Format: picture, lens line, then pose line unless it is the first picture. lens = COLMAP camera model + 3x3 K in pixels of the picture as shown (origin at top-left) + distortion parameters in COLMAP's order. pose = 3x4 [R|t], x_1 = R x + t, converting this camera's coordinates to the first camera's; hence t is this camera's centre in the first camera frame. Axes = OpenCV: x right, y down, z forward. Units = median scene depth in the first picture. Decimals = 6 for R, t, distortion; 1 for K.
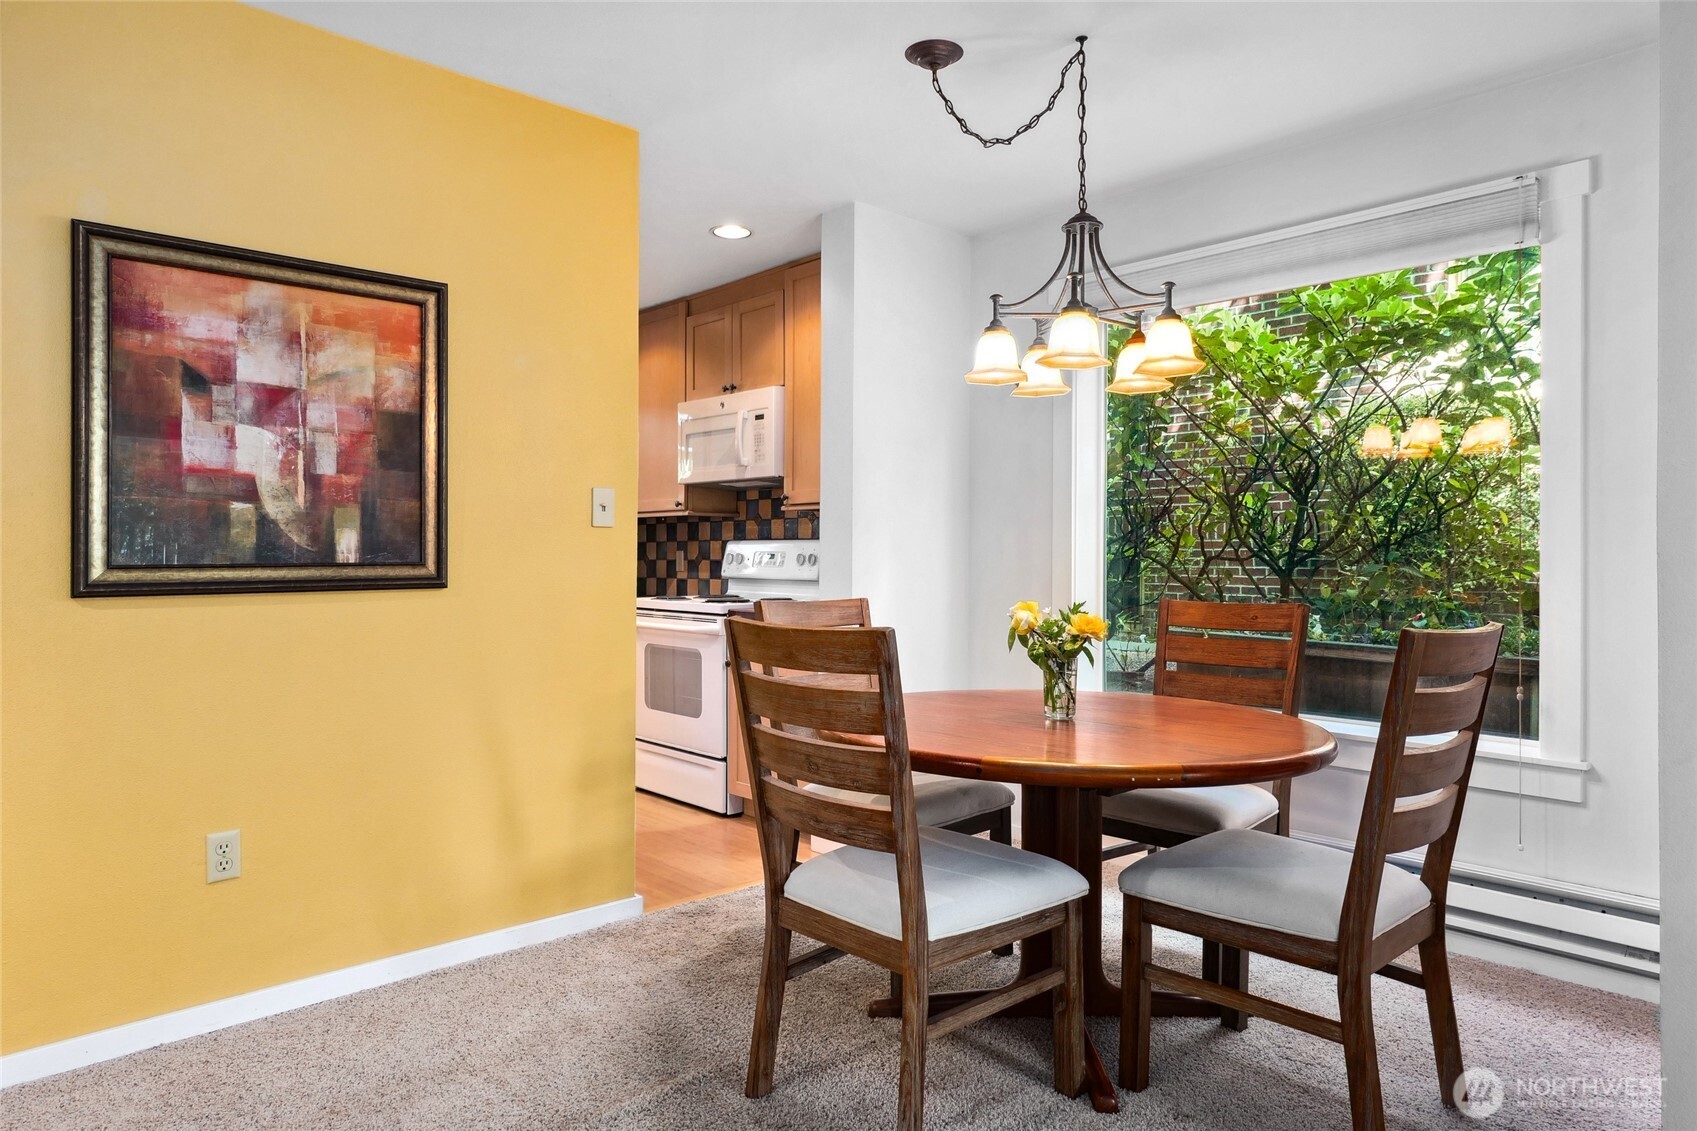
lens RADIAL K [[1039.3, 0, 852.7], [0, 1039.3, 554.9], [0, 0, 1]] dist [-0.005093, -0.000886]
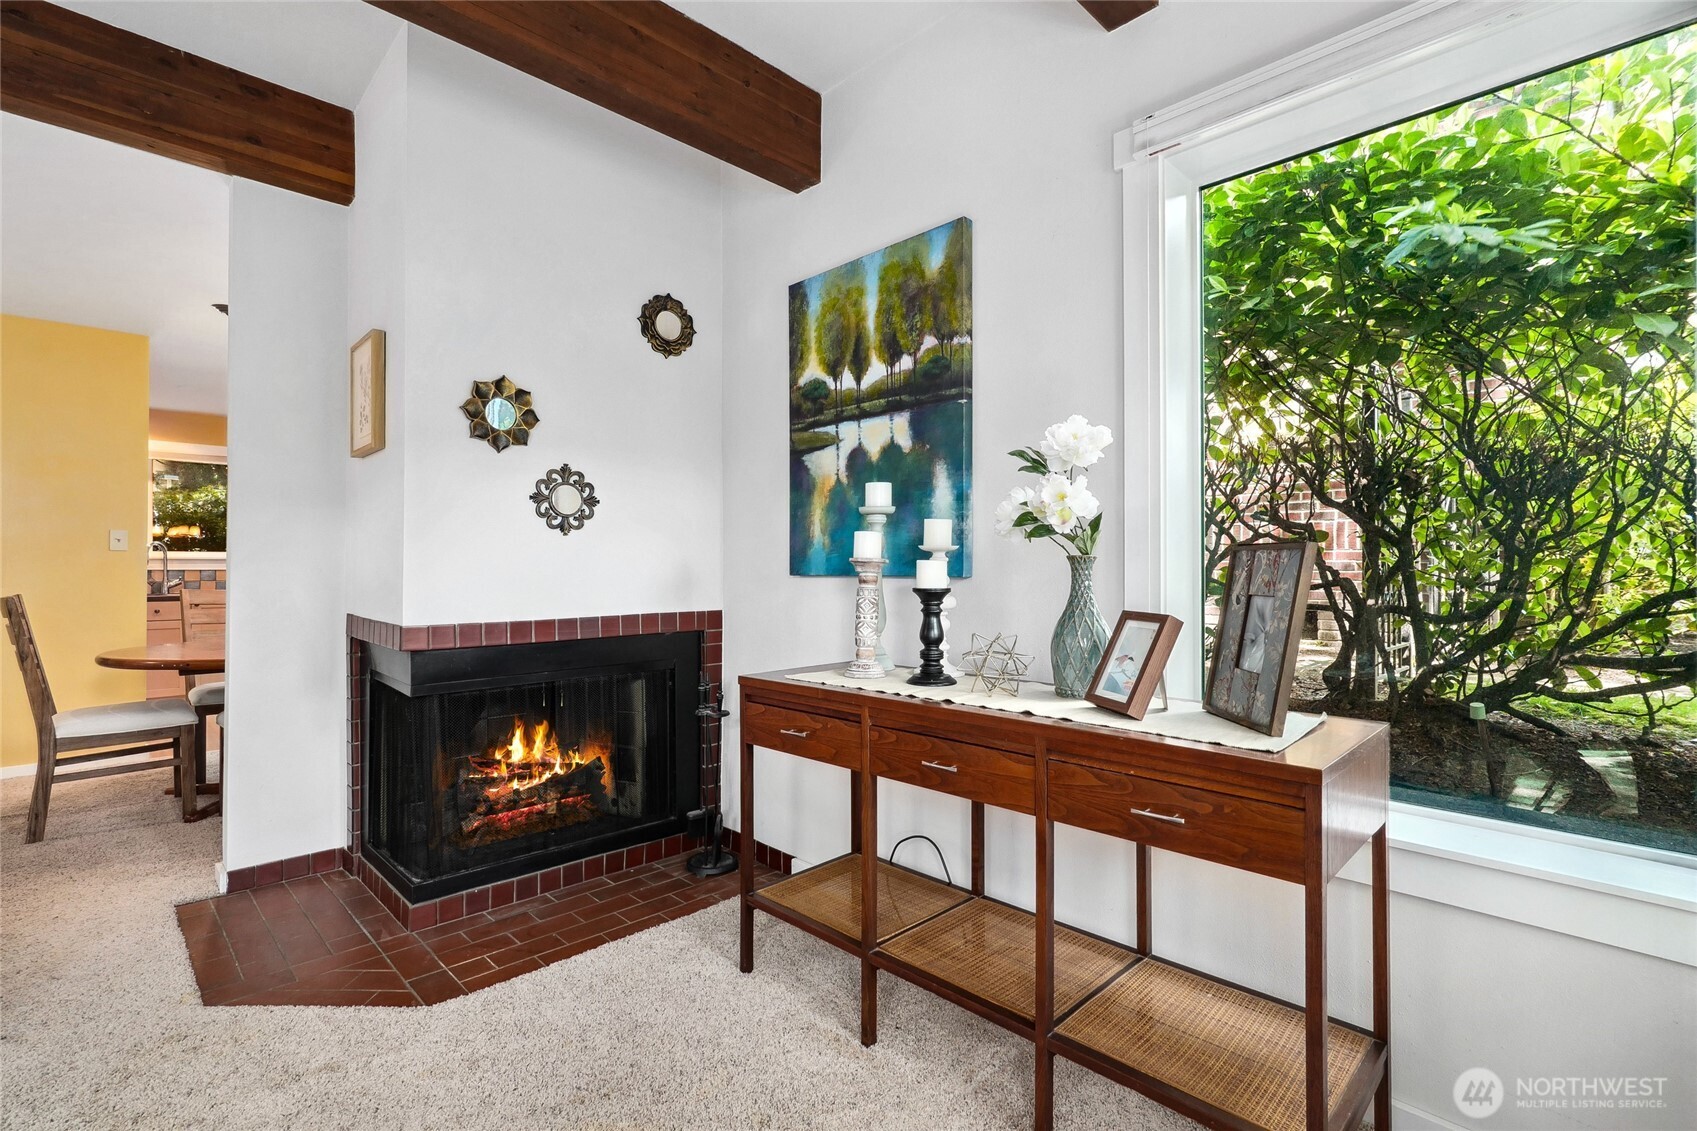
lens RADIAL K [[784.0, 0, 848.5], [0, 784.0, 565.5], [0, 0, 1]] dist [-0.004427, 0.000054]
pose [[0.999871, -0.001921, 0.015934, 1.197797], [0.001941, 0.999997, -0.001277, 0.005101], [-0.015932, 0.001308, 0.999872, -0.473604]]
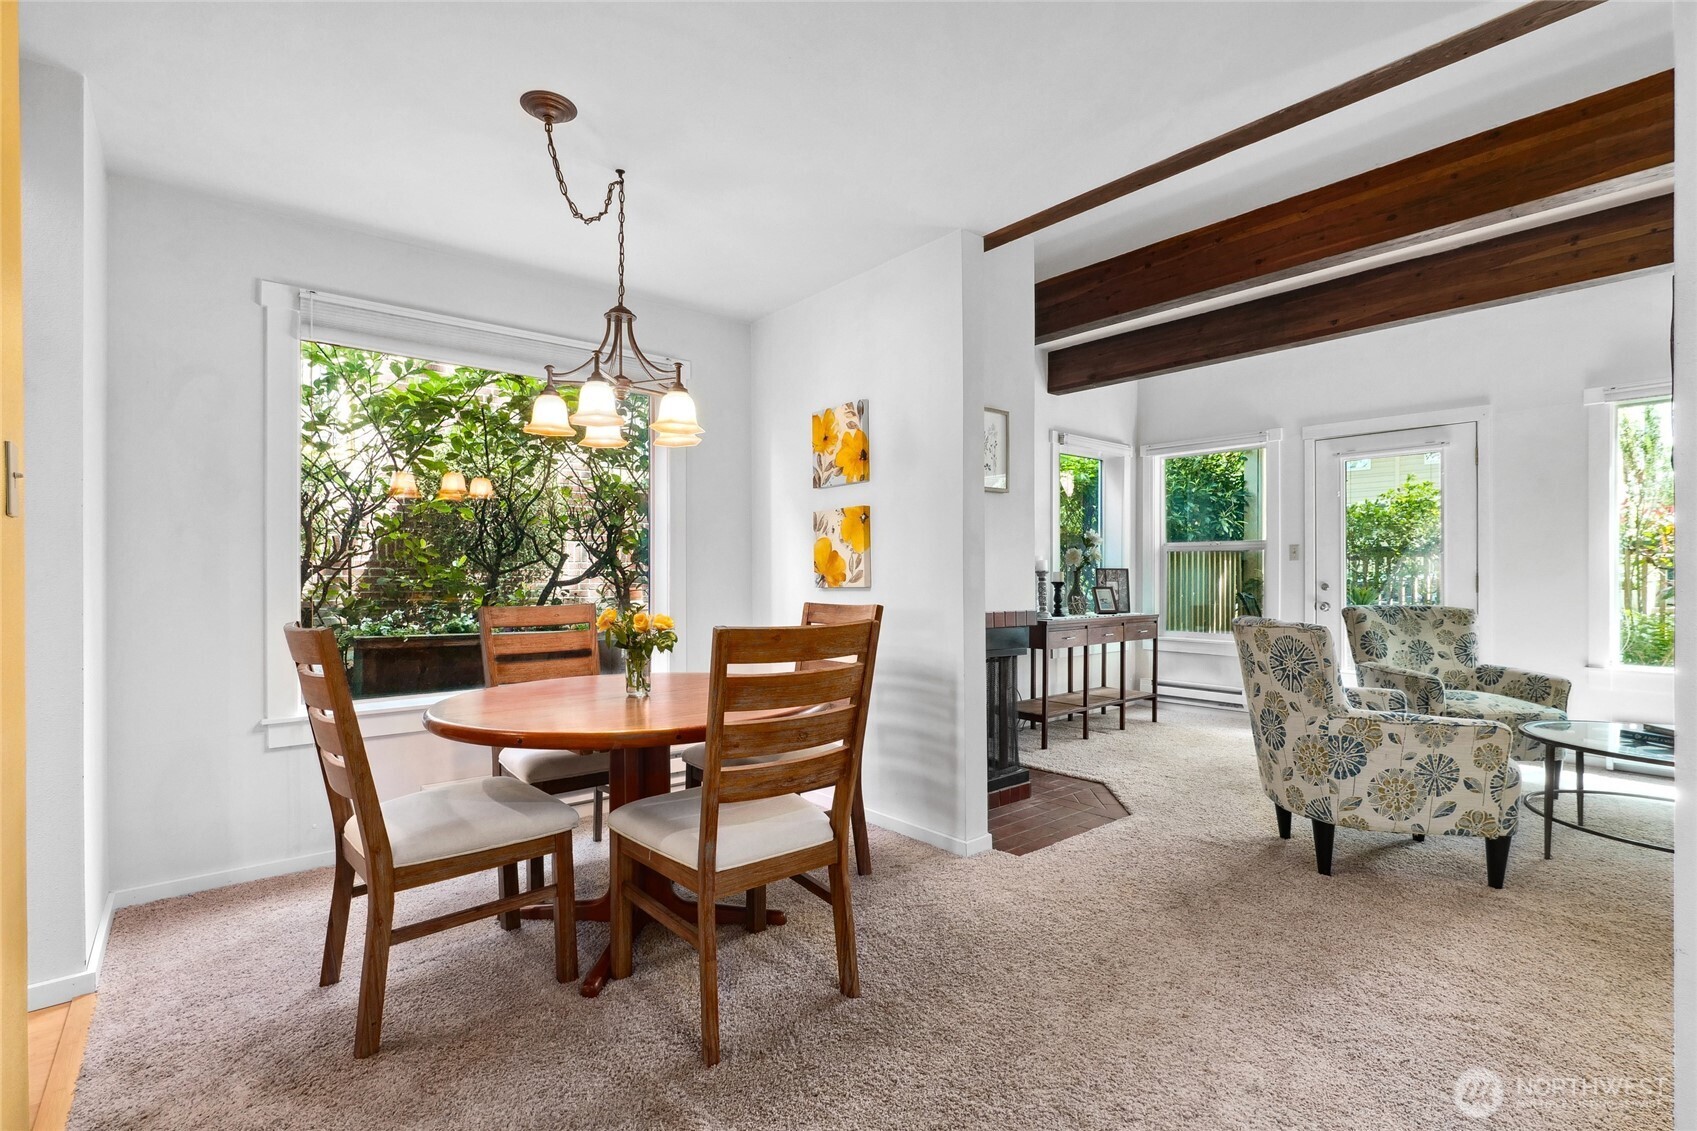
lens RADIAL K [[777.9, 0, 848.5], [0, 777.9, 565.5], [0, 0, 1]] dist [-0.003994, 0.000039]
pose [[0.058845, 0.004457, 0.998257, -0.689542], [-0.001051, 0.999990, -0.004402, -0.005852], [-0.998267, -0.000790, 0.058849, 0.648835]]
